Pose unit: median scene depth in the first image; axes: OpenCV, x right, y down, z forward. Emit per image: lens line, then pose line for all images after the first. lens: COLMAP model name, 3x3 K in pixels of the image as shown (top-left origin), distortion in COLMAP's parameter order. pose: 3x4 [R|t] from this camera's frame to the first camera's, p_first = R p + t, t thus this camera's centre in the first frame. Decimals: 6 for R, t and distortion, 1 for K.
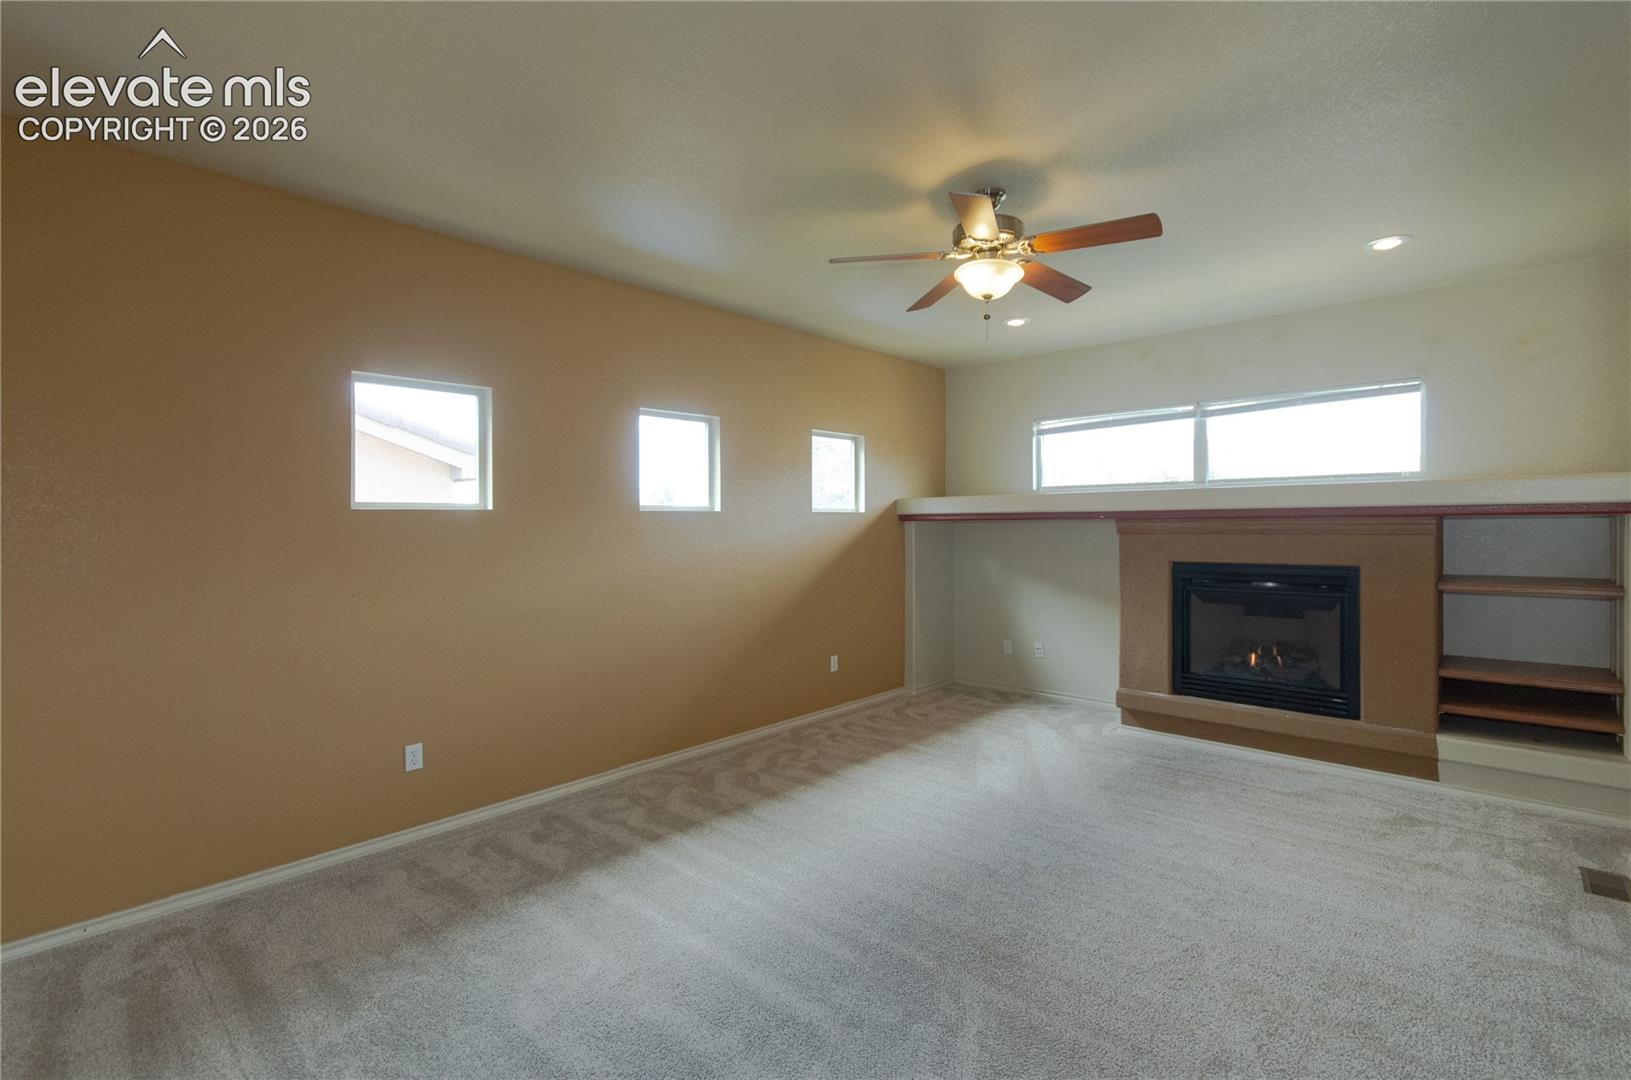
lens RADIAL K [[740.8, 0, 815.5], [0, 740.8, 531.5], [0, 0, 1]] dist [0.005701, -0.002170]
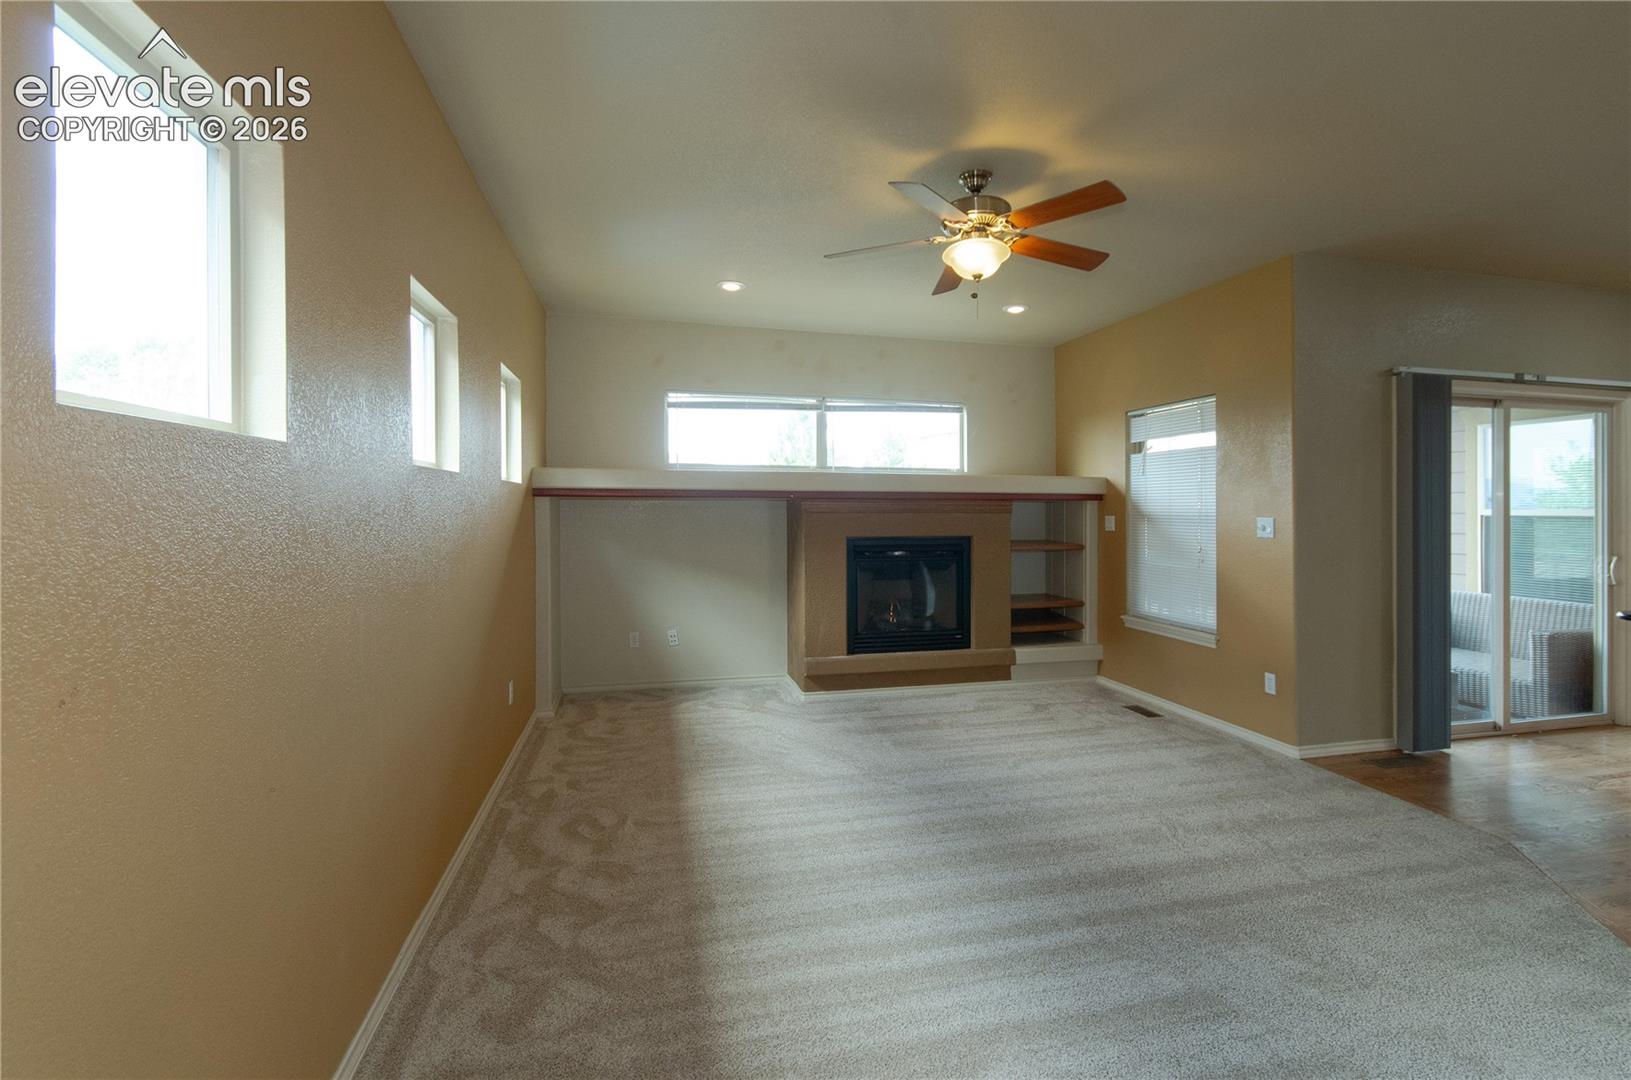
lens RADIAL K [[740.8, 0, 834.7], [0, 740.8, 531.1], [0, 0, 1]] dist [0.005701, -0.002170]
pose [[0.533870, -0.009886, 0.845508, -0.489722], [0.001004, 0.999938, 0.011058, 0.020095], [-0.845566, -0.005055, 0.533847, 0.428712]]
